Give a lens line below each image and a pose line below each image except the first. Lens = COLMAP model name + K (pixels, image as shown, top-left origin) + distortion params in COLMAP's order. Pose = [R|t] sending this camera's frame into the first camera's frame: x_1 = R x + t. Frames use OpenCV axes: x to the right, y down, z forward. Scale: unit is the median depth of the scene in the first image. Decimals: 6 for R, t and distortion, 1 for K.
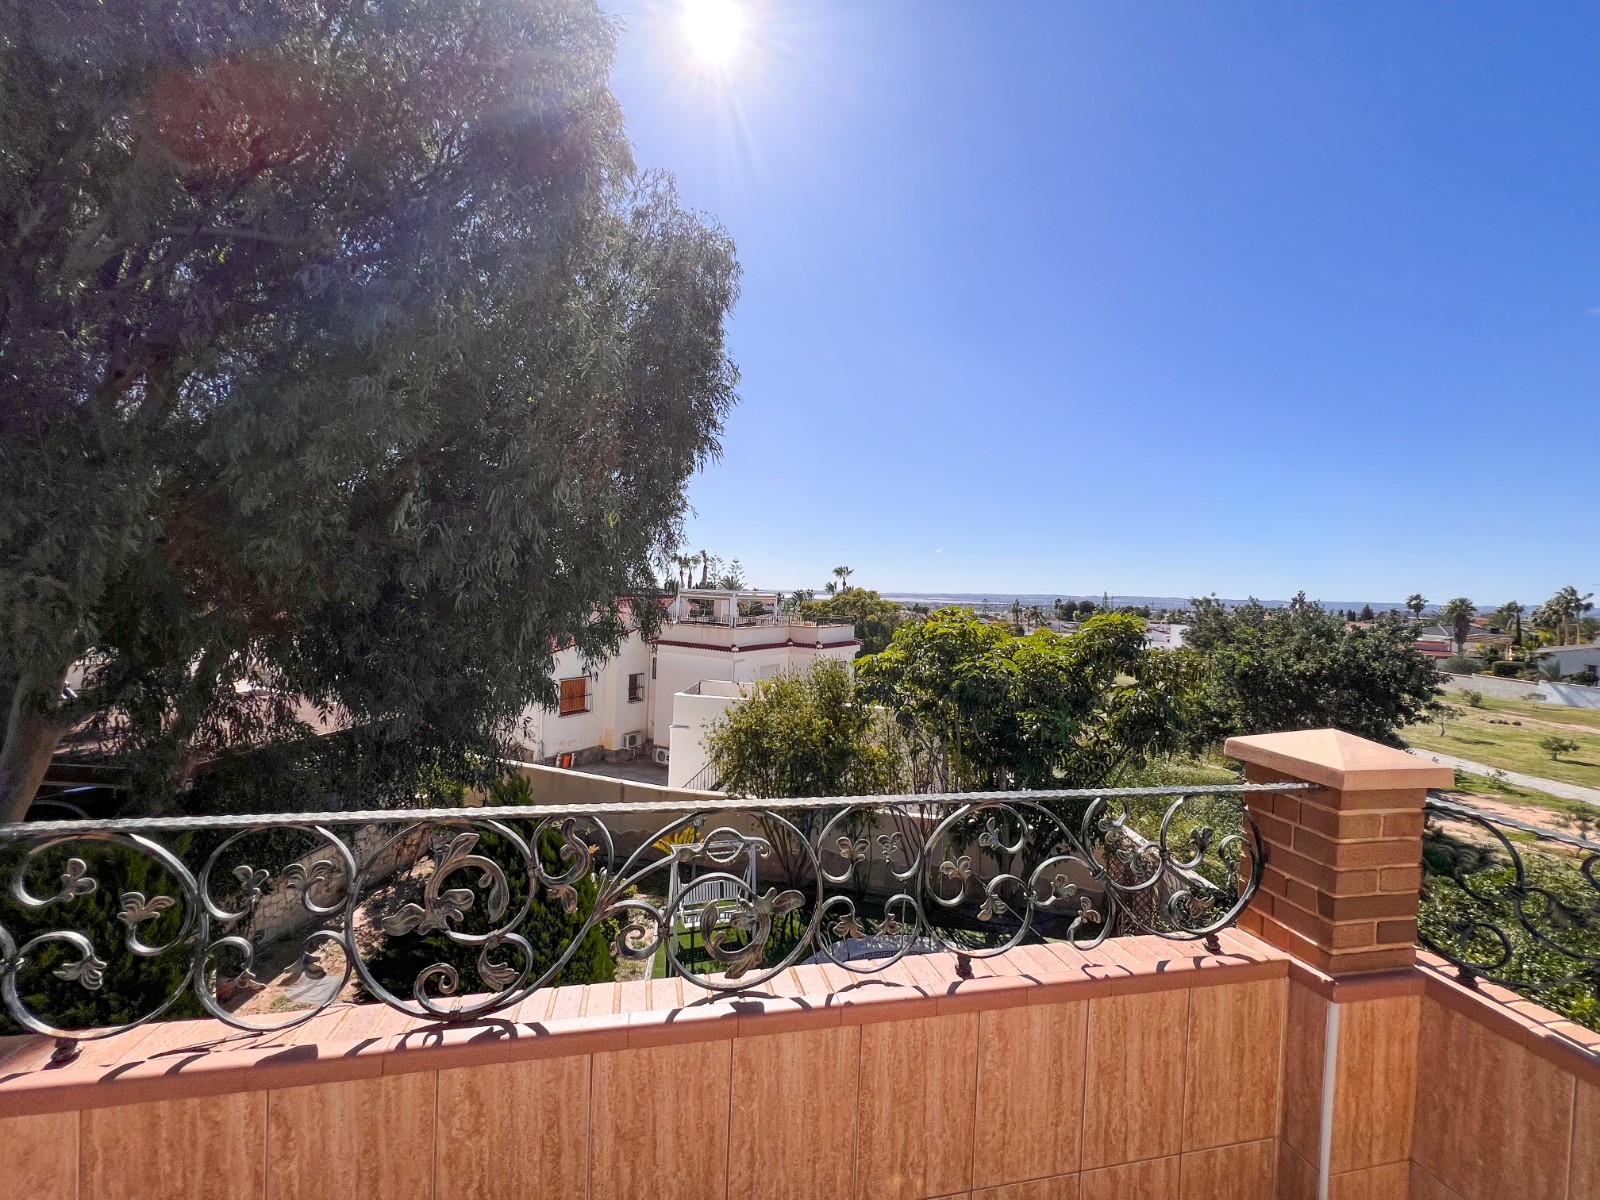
lens RADIAL K [[639.1, 0, 798.0], [0, 639.1, 605.2], [0, 0, 1]] dist [0.000393, -0.000522]
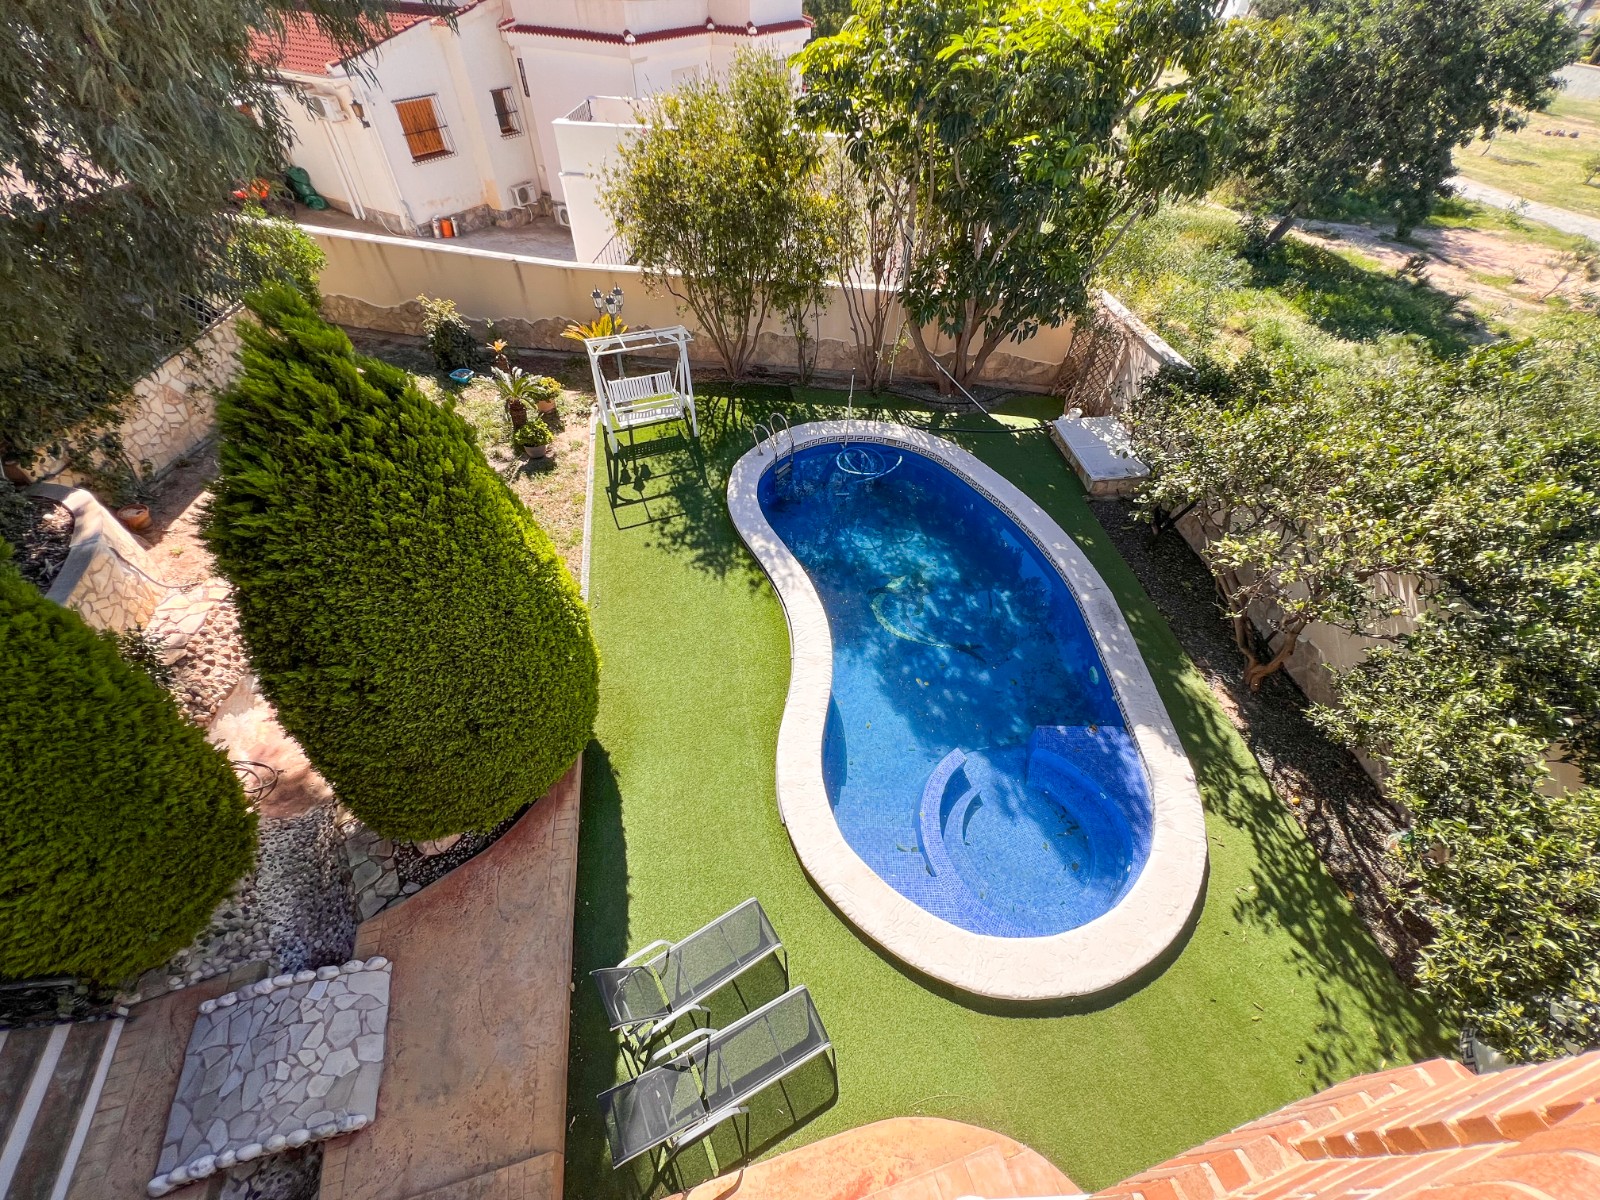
lens RADIAL K [[639.1, 0, 798.0], [0, 639.1, 605.2], [0, 0, 1]] dist [0.000393, -0.000522]
pose [[0.997129, -0.062706, 0.042451, 0.024579], [0.013905, 0.702693, 0.711357, 0.016816], [-0.074436, -0.708725, 0.701547, 0.104154]]
